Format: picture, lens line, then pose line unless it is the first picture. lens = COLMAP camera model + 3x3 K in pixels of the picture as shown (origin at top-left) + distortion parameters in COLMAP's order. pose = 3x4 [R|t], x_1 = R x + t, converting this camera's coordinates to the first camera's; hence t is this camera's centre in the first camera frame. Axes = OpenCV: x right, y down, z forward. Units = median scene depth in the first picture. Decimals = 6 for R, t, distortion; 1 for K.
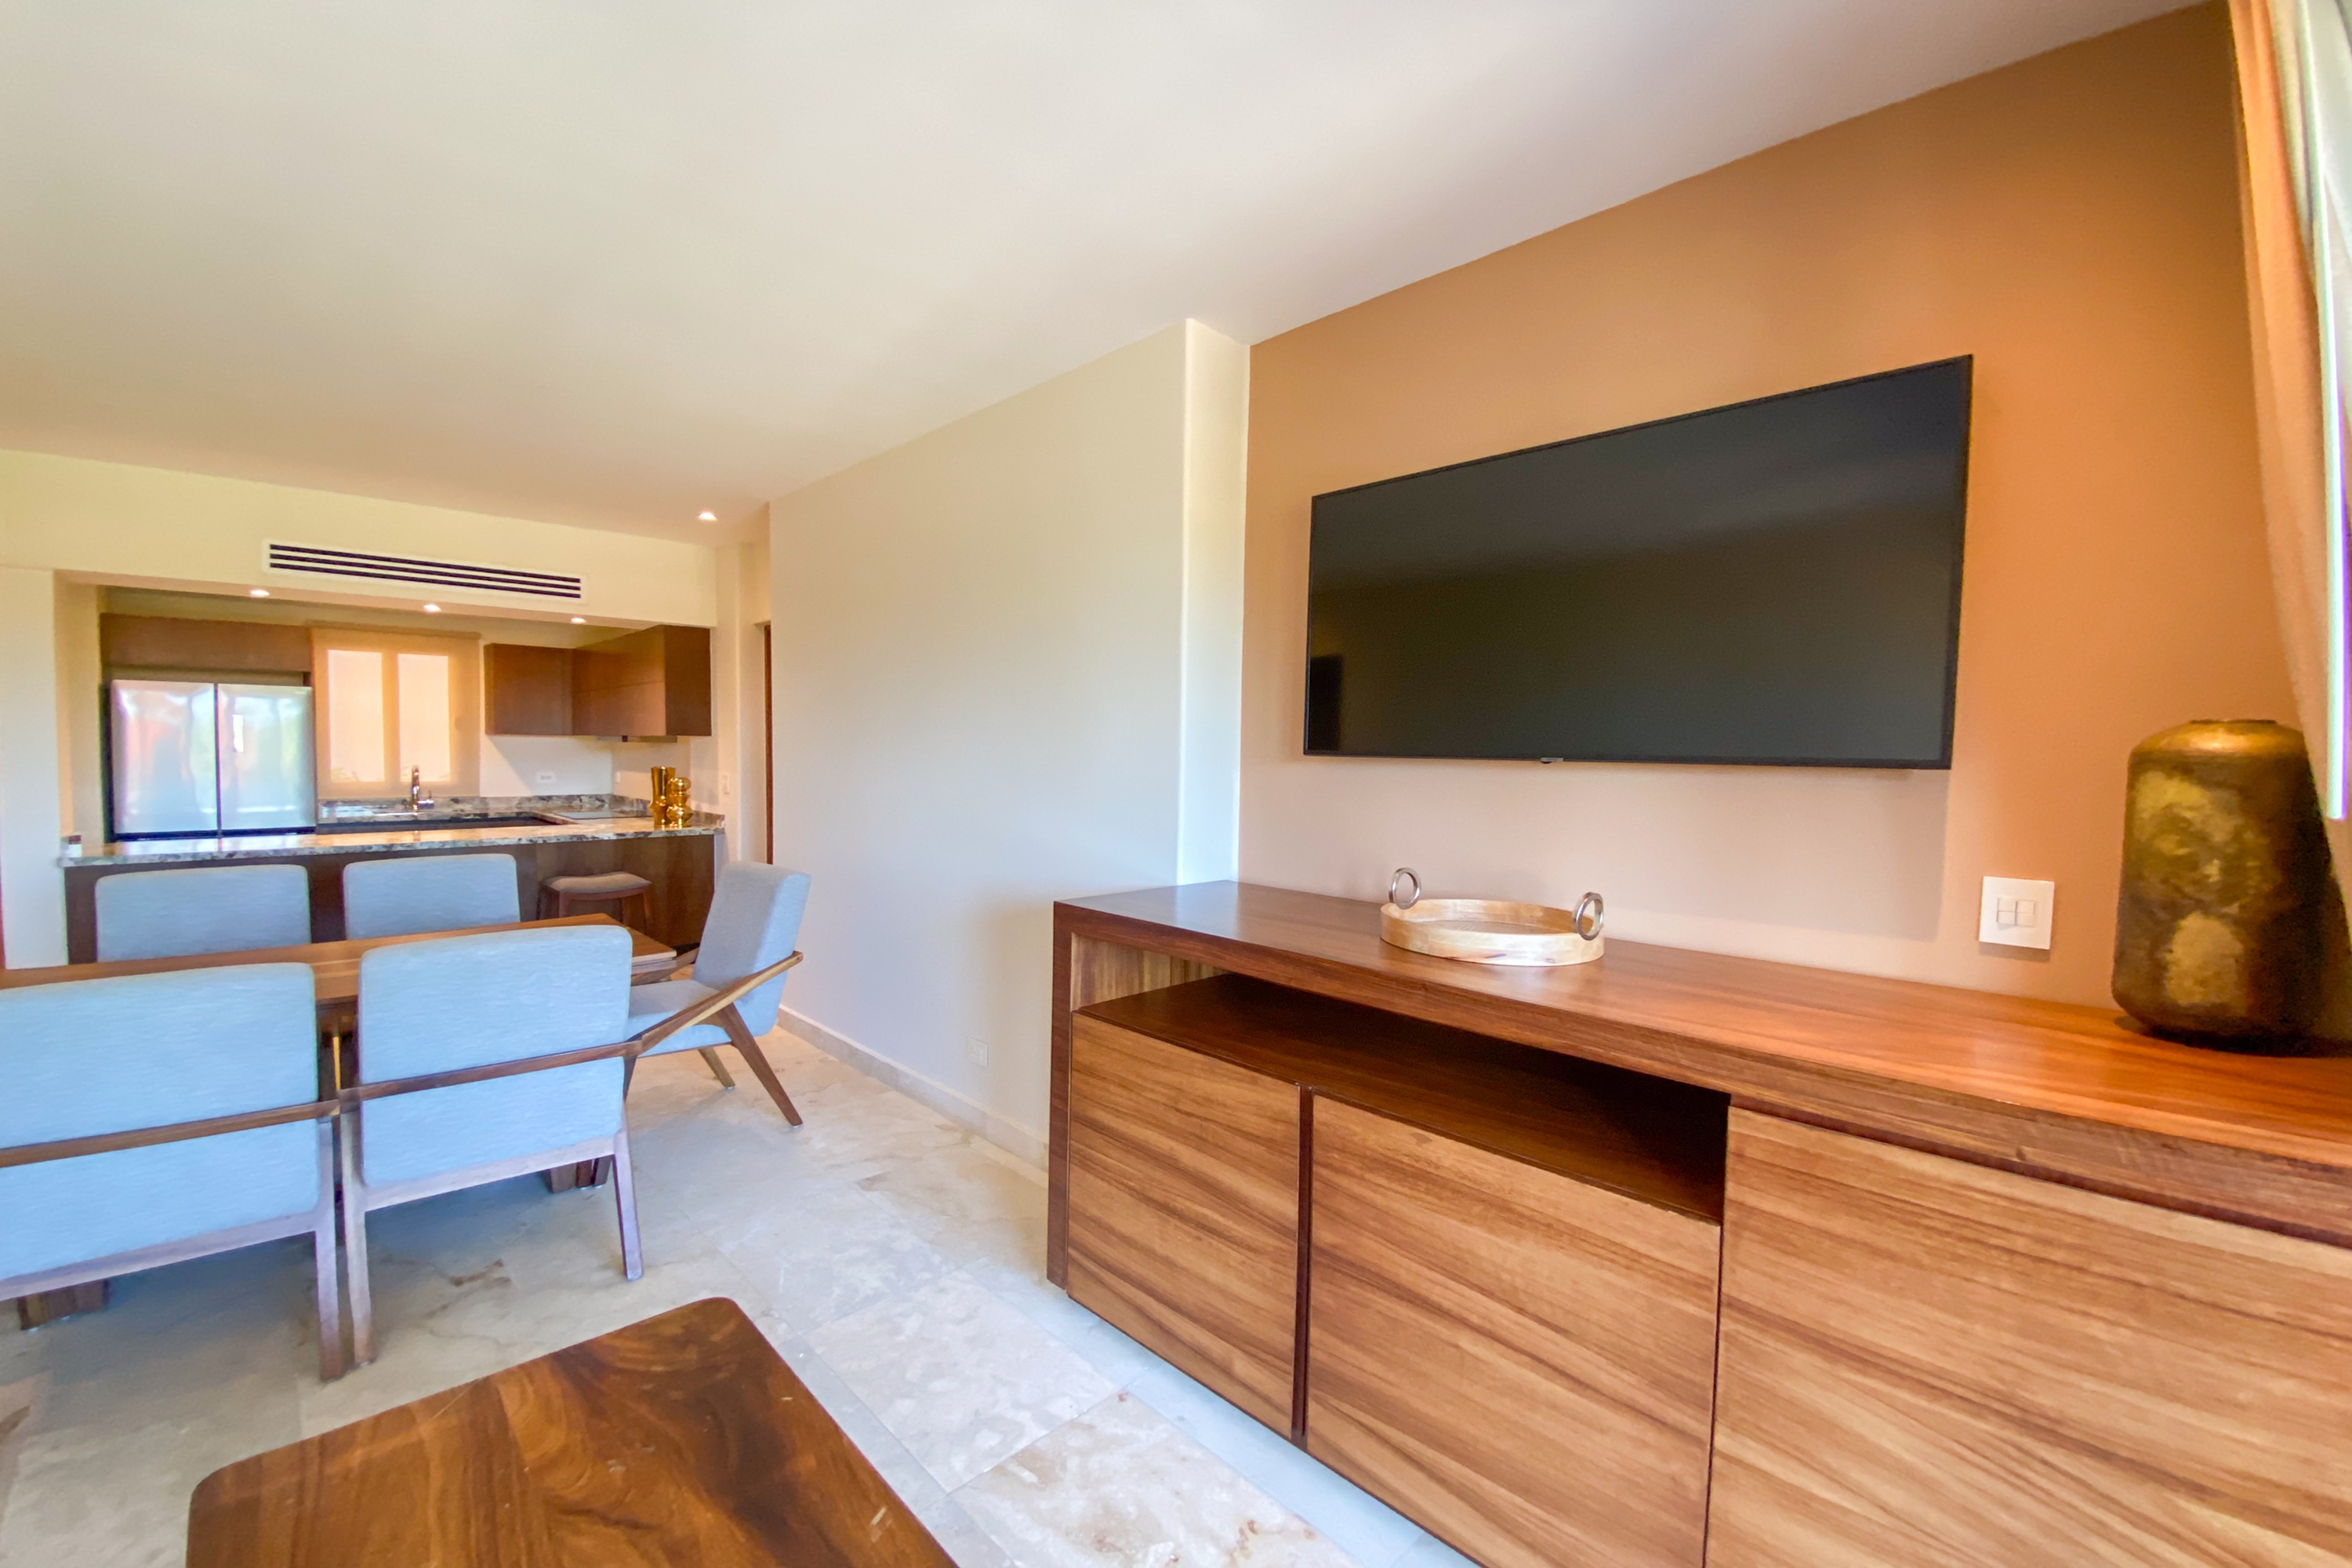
lens RADIAL K [[1000.6, 0, 1134.5], [0, 1000.6, 788.4], [0, 0, 1]] dist [0.045304, -0.035993]
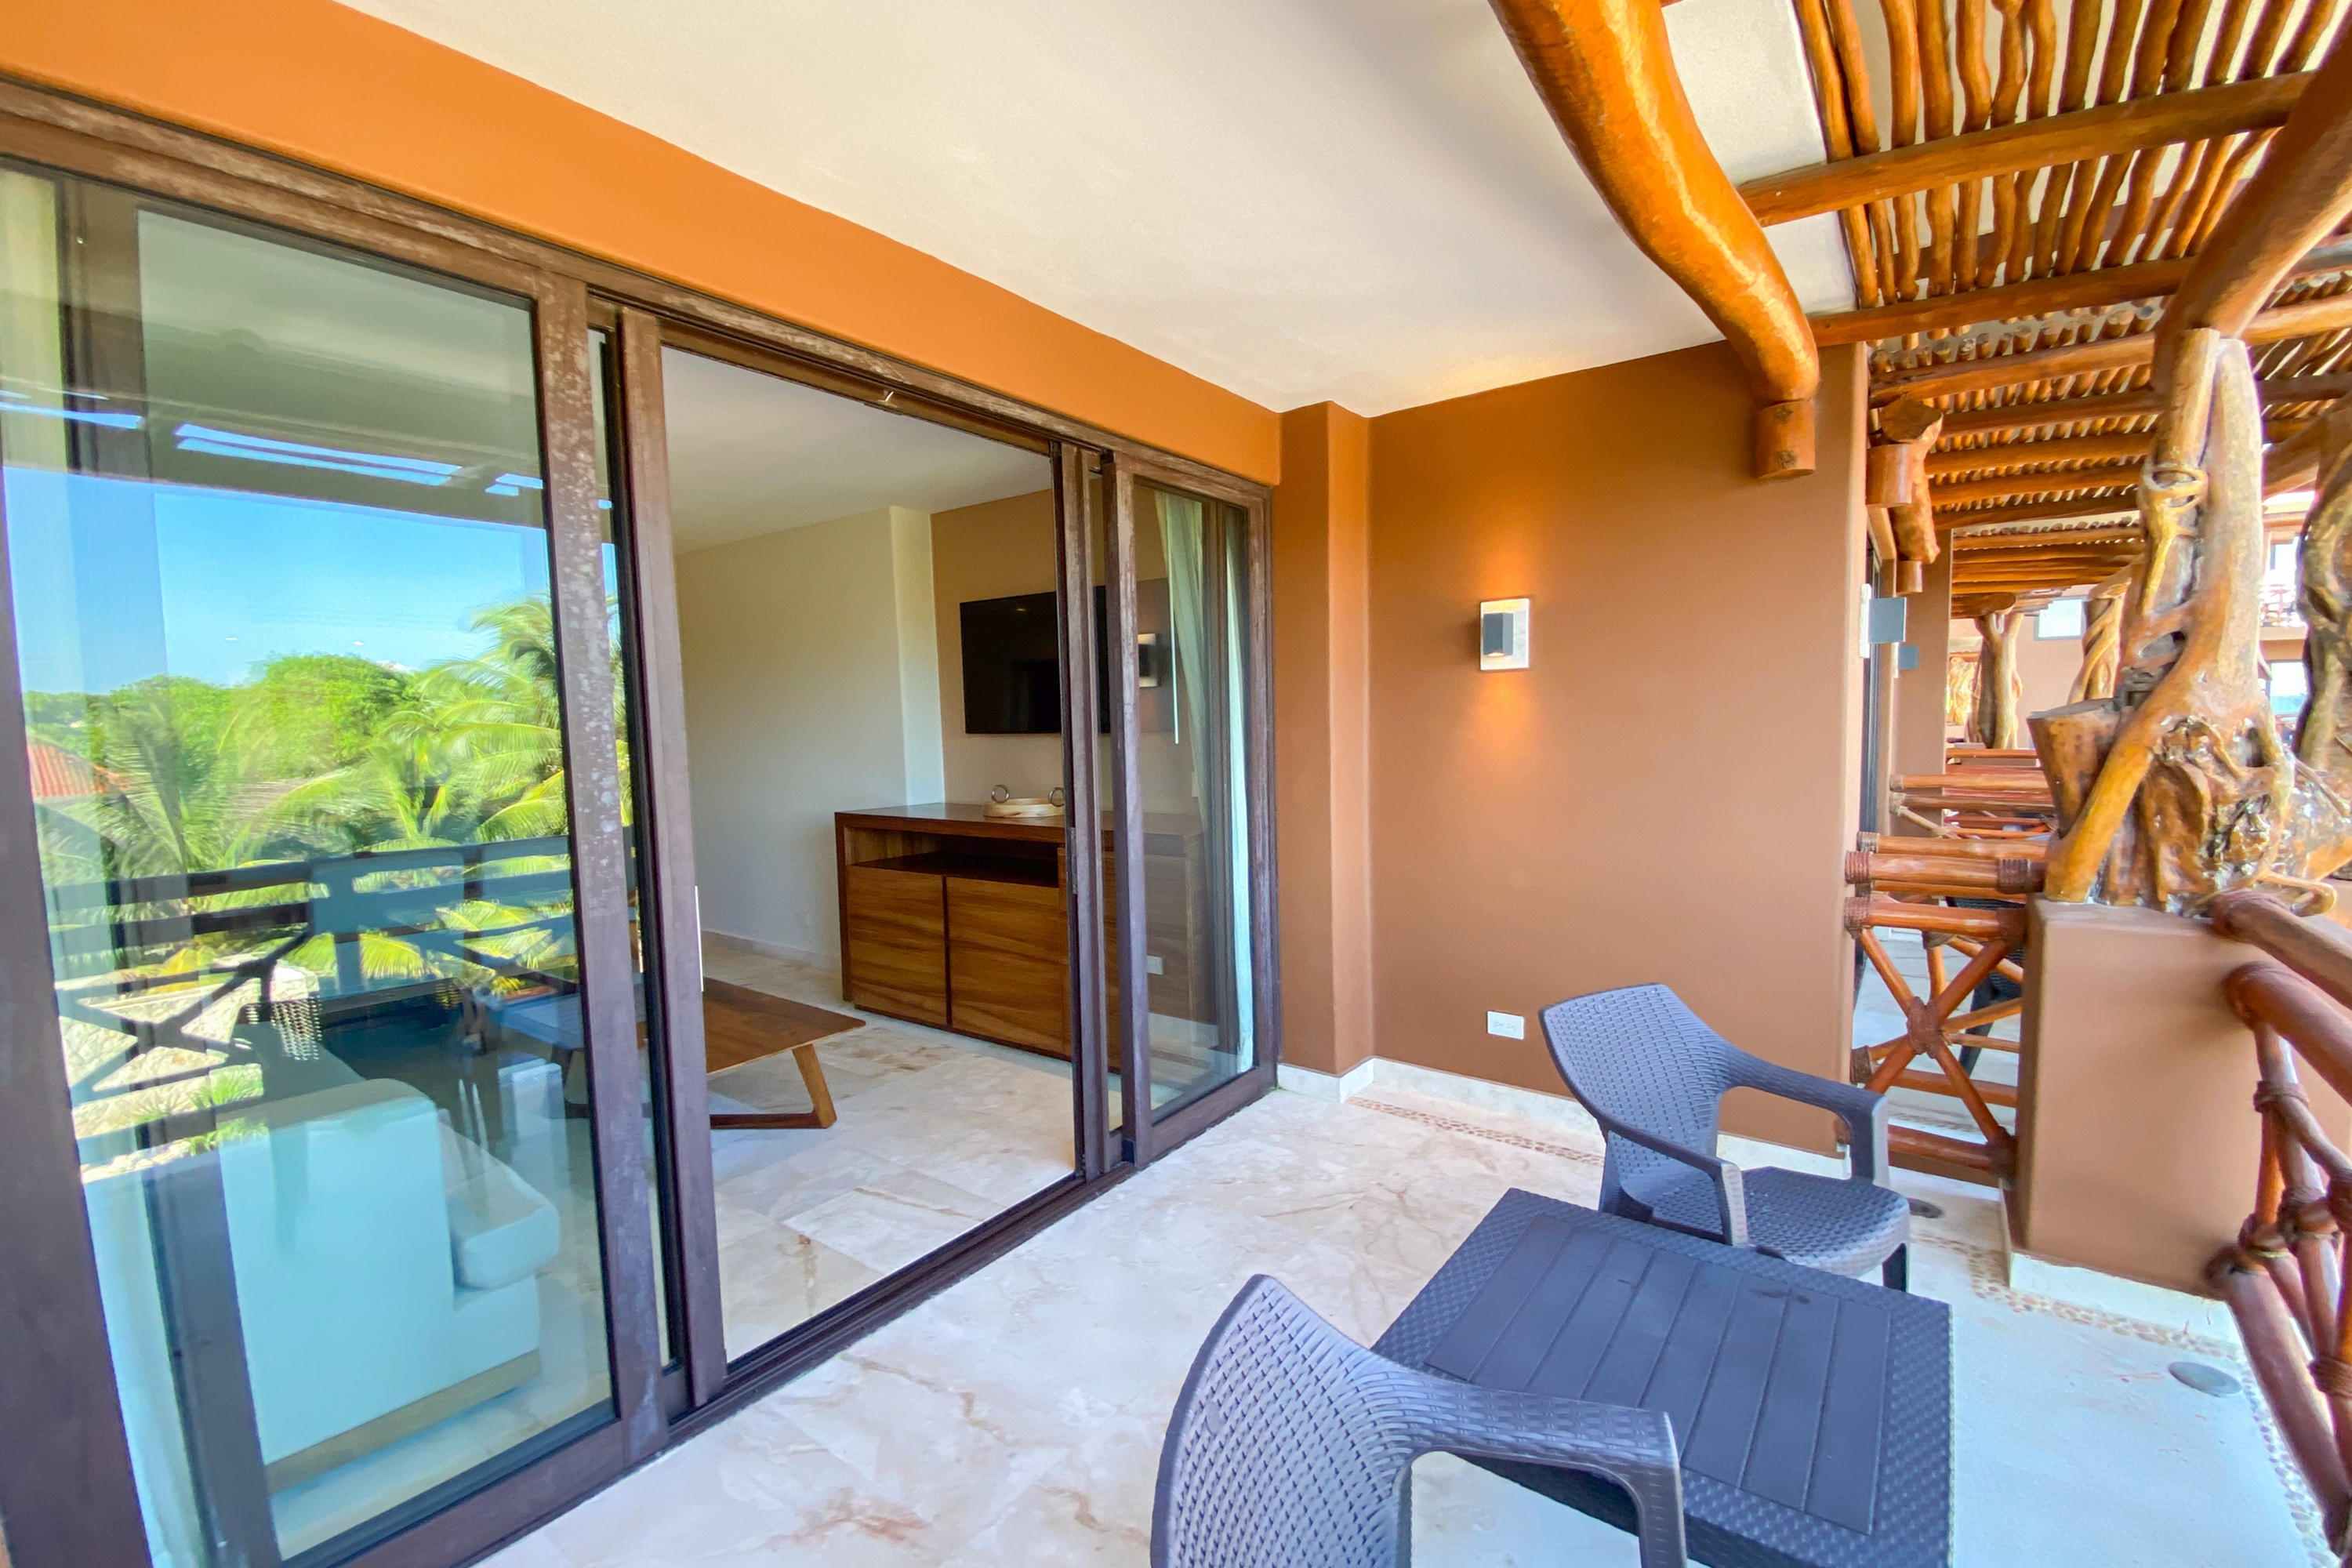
lens RADIAL K [[1000.6, 0, 1134.5], [0, 1000.6, 788.4], [0, 0, 1]] dist [0.045304, -0.035993]
pose [[0.985326, -0.054602, 0.161712, 0.190914], [0.049472, 0.998141, 0.035584, 0.026422], [-0.163355, -0.027061, 0.986196, -1.089919]]
